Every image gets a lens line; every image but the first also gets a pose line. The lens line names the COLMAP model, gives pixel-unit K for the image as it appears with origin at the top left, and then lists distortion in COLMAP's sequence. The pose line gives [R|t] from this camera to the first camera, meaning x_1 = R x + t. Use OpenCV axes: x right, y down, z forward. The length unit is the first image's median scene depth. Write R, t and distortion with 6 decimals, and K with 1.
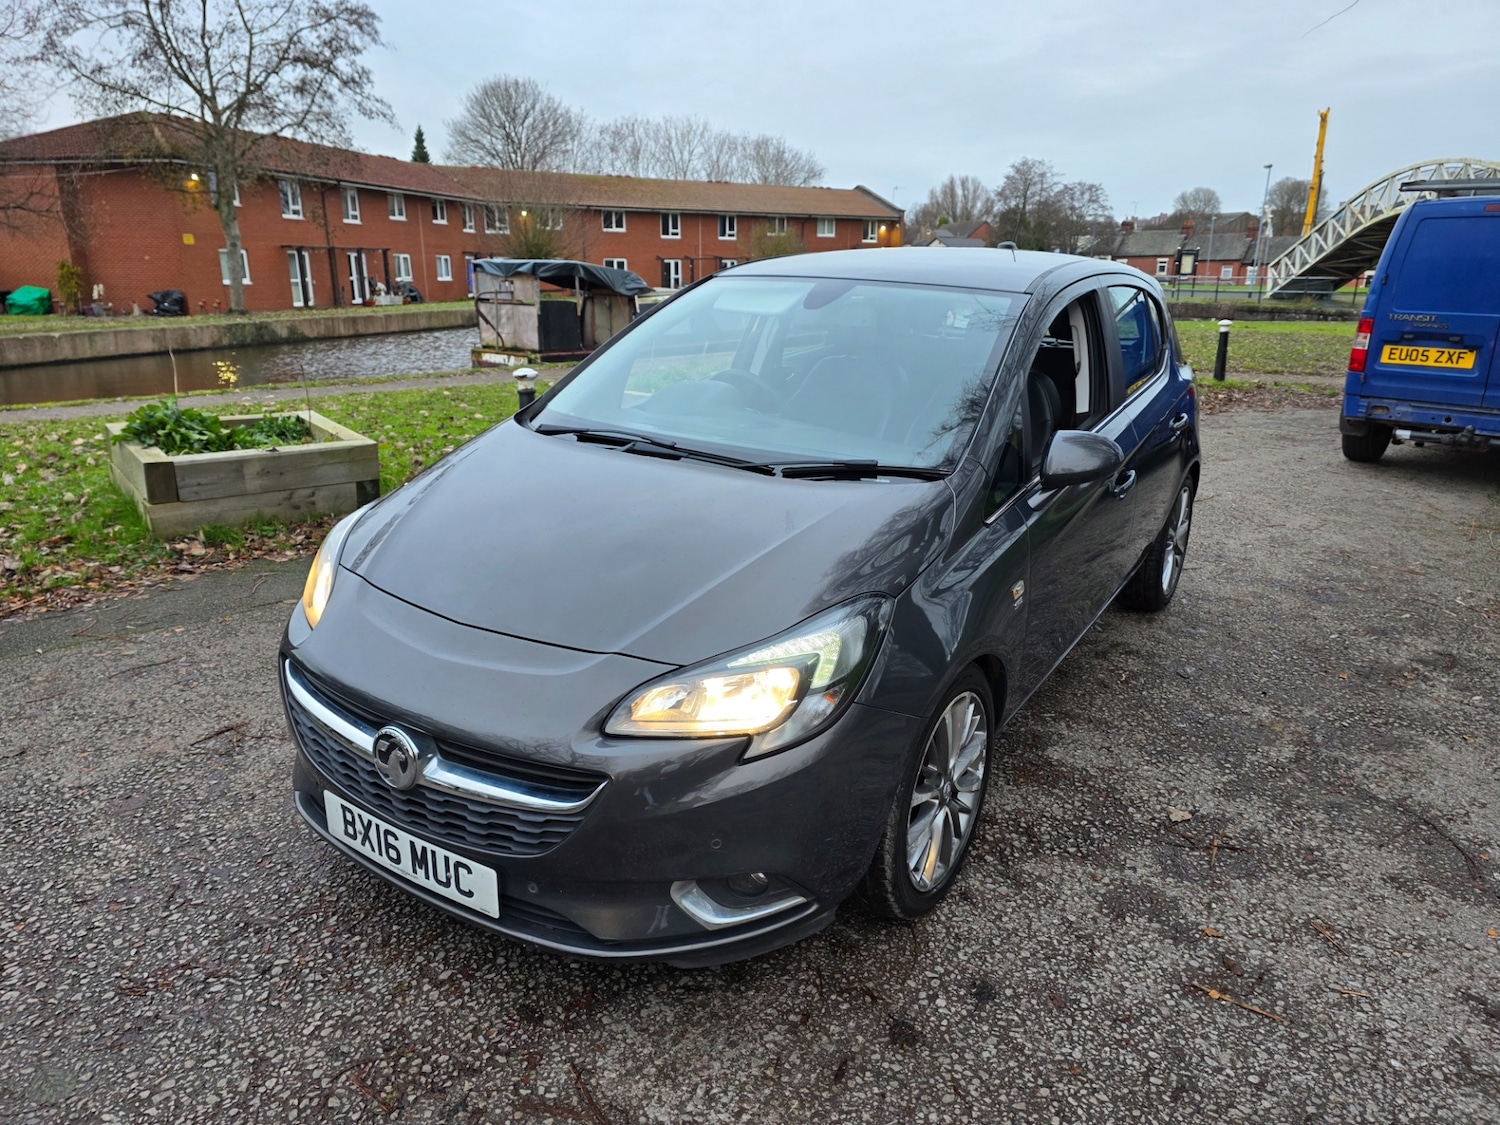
lens RADIAL K [[1011.7, 0, 749.1], [0, 1011.7, 572.2], [0, 0, 1]] dist [0.049265, -0.047215]
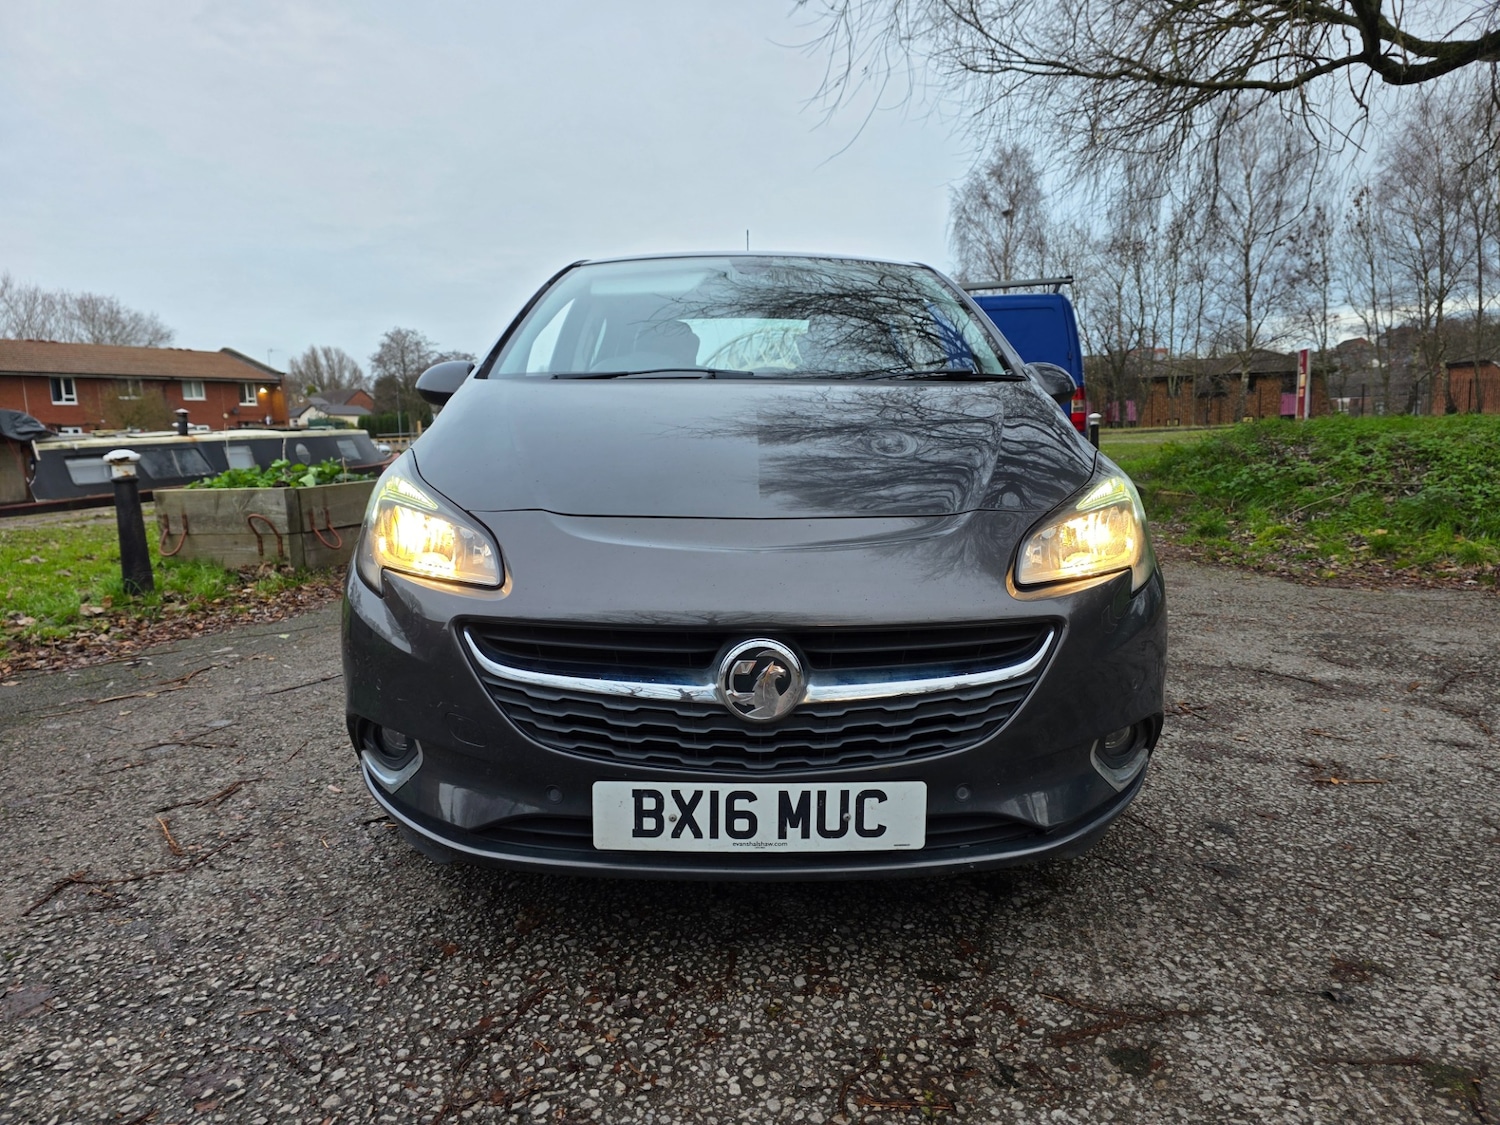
lens RADIAL K [[1011.7, 0, 757.2], [0, 1011.7, 567.1], [0, 0, 1]] dist [0.049265, -0.047215]
pose [[0.828525, -0.107022, 0.549630, -0.648157], [0.194365, 0.975502, -0.103043, 0.150770], [-0.525137, 0.192203, 0.829029, 0.299224]]
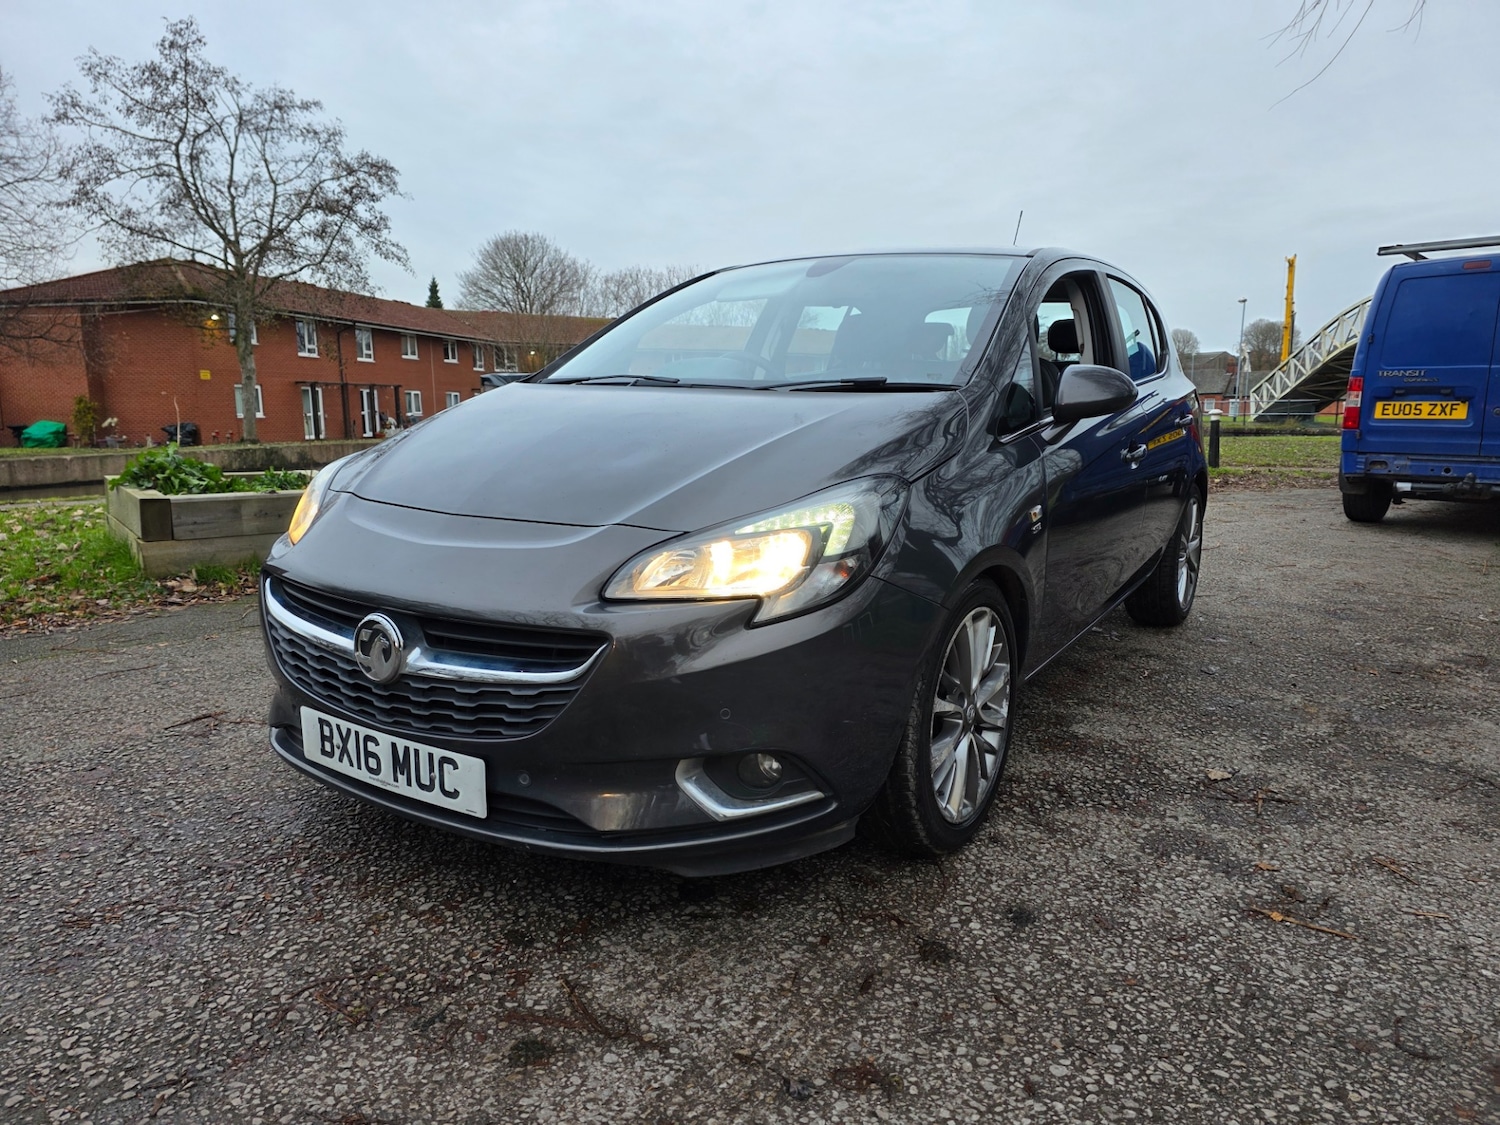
lens RADIAL K [[1011.7, 0, 755.9], [0, 1011.7, 566.5], [0, 0, 1]] dist [0.049265, -0.047215]
pose [[0.999909, -0.012438, 0.005289, -0.005893], [0.013050, 0.990300, -0.138329, 0.205900], [-0.003517, 0.138385, 0.990372, 0.057637]]
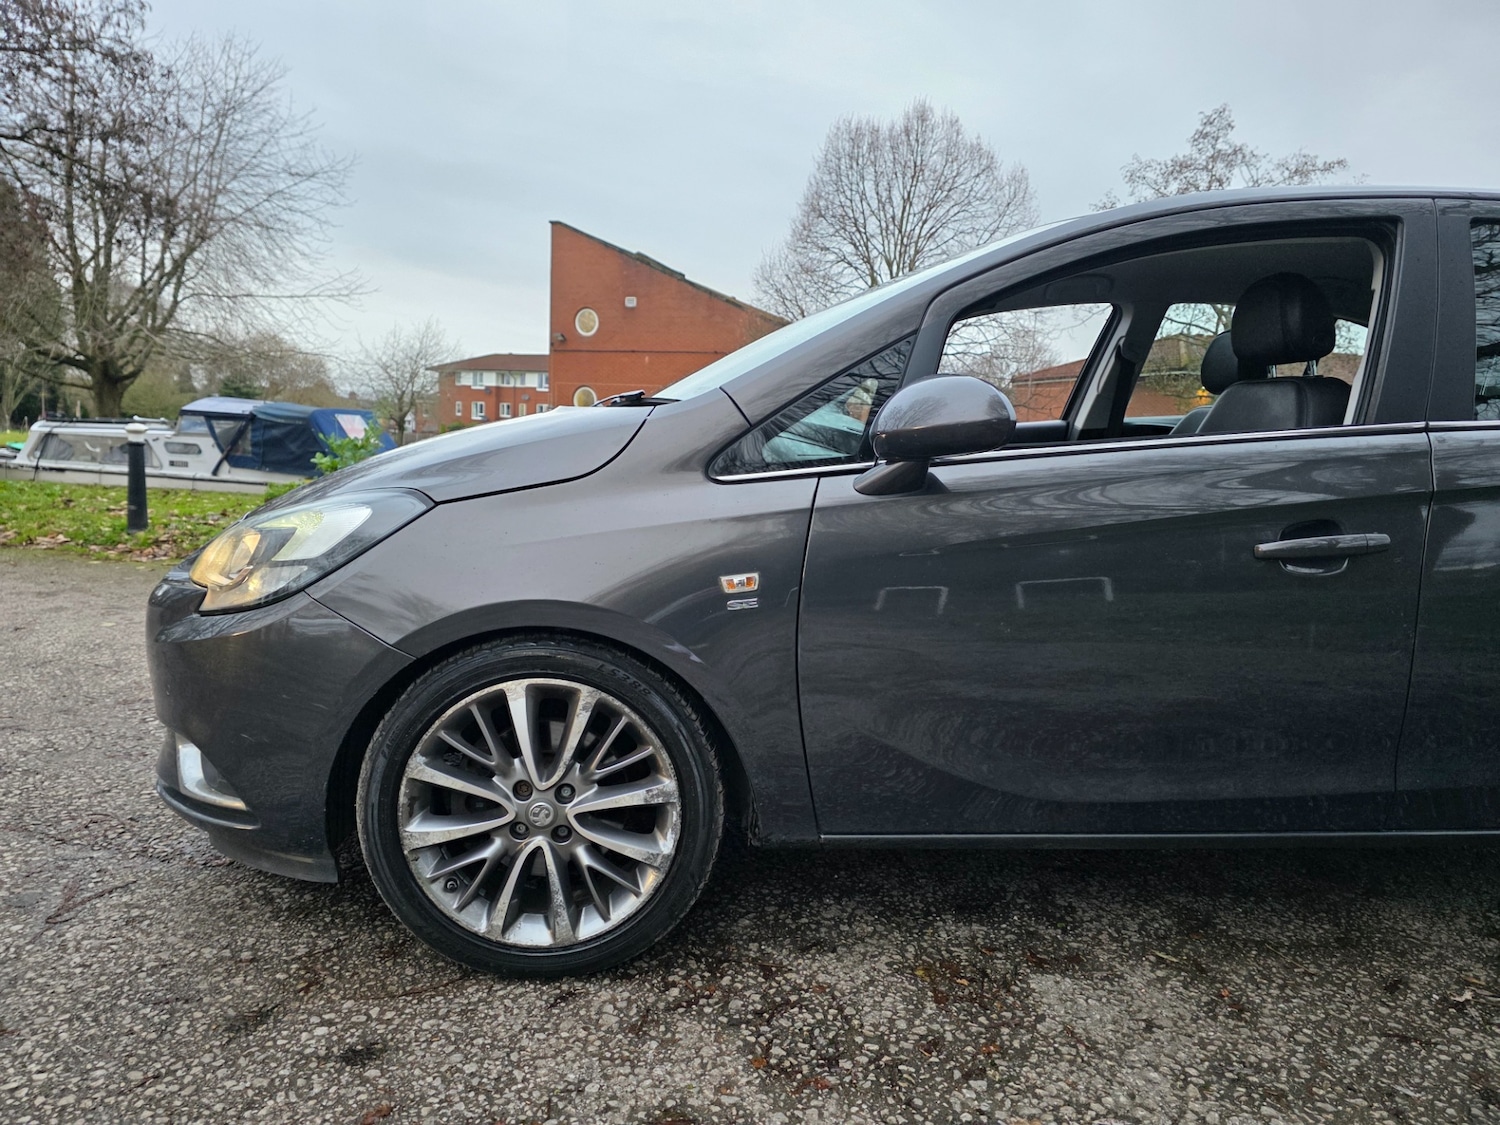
lens RADIAL K [[1011.7, 0, 756.0], [0, 1011.7, 586.5], [0, 0, 1]] dist [0.049265, -0.047215]
pose [[0.590531, 0.125457, -0.797204, 0.838780], [-0.276391, 0.959542, -0.053733, 0.054638], [0.758209, 0.252071, 0.601314, 0.635401]]
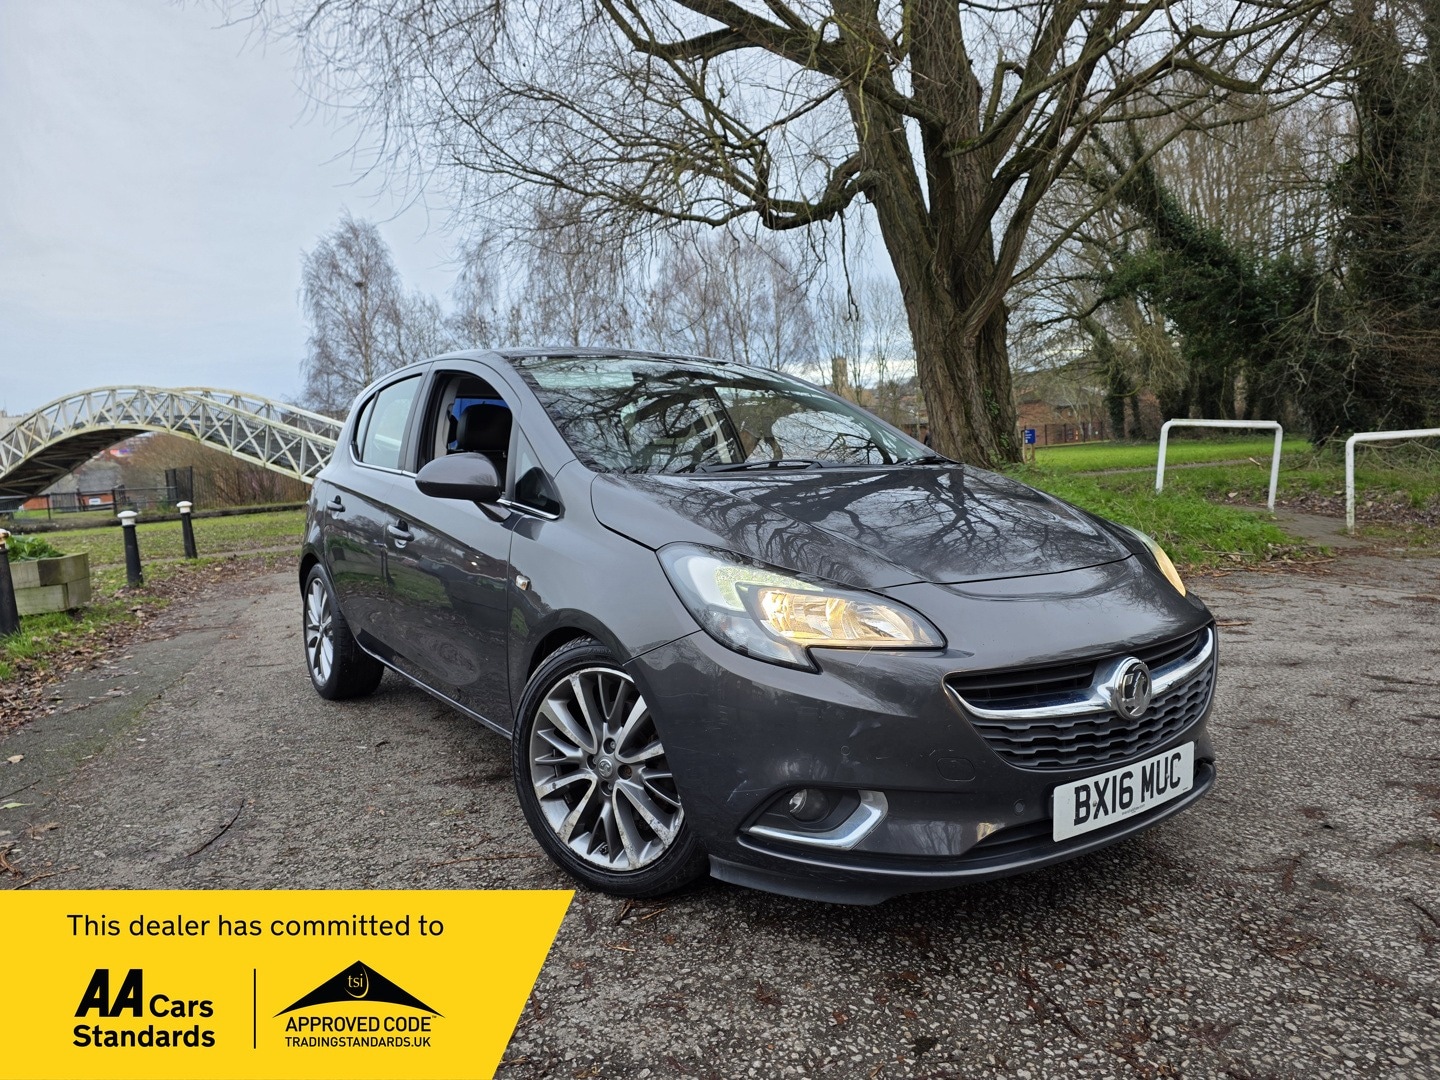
lens RADIAL K [[971.2, 0, 724.1], [0, 971.2, 546.0], [0, 0, 1]] dist [0.049265, -0.047215]
pose [[0.354108, -0.108289, 0.928914, -1.215055], [0.324983, 0.945621, -0.013649, -0.068914], [-0.876923, 0.306714, 0.370045, 0.809517]]
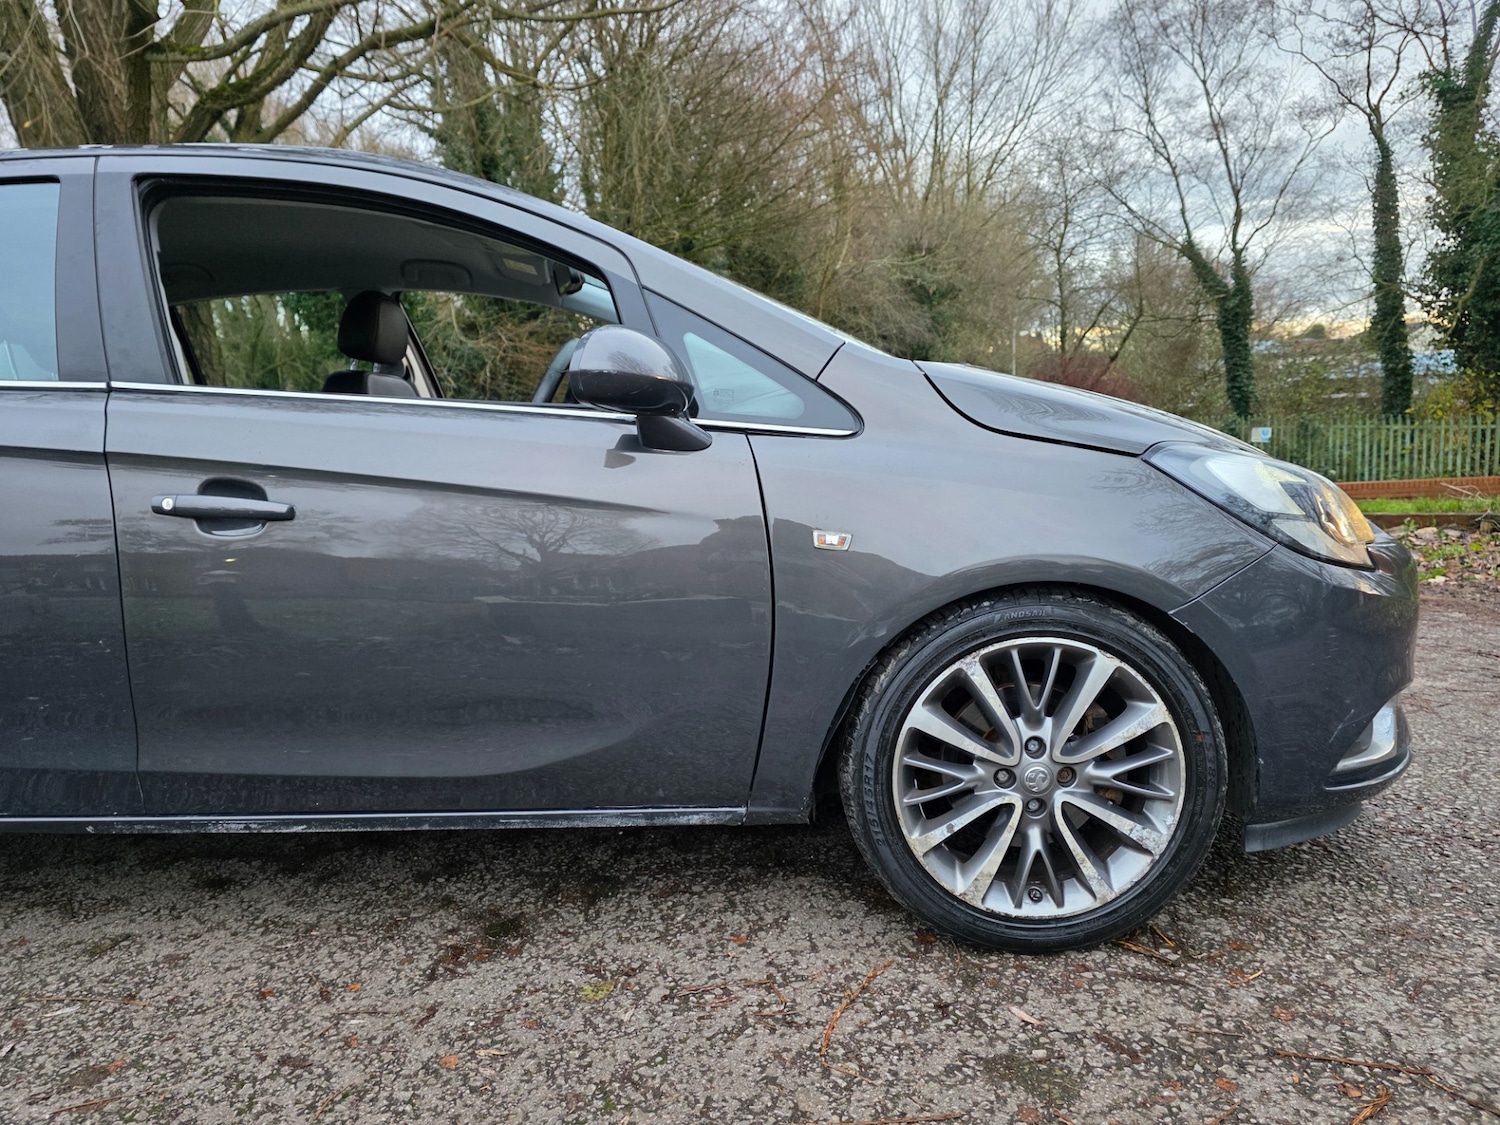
lens RADIAL K [[1011.7, 0, 704.4], [0, 1011.7, 568.1], [0, 0, 1]] dist [0.049265, -0.047215]
pose [[-0.539978, -0.079981, 0.837871, -0.839643], [0.290719, 0.916485, 0.274843, -0.309347], [-0.789878, 0.391994, -0.471630, 1.798073]]
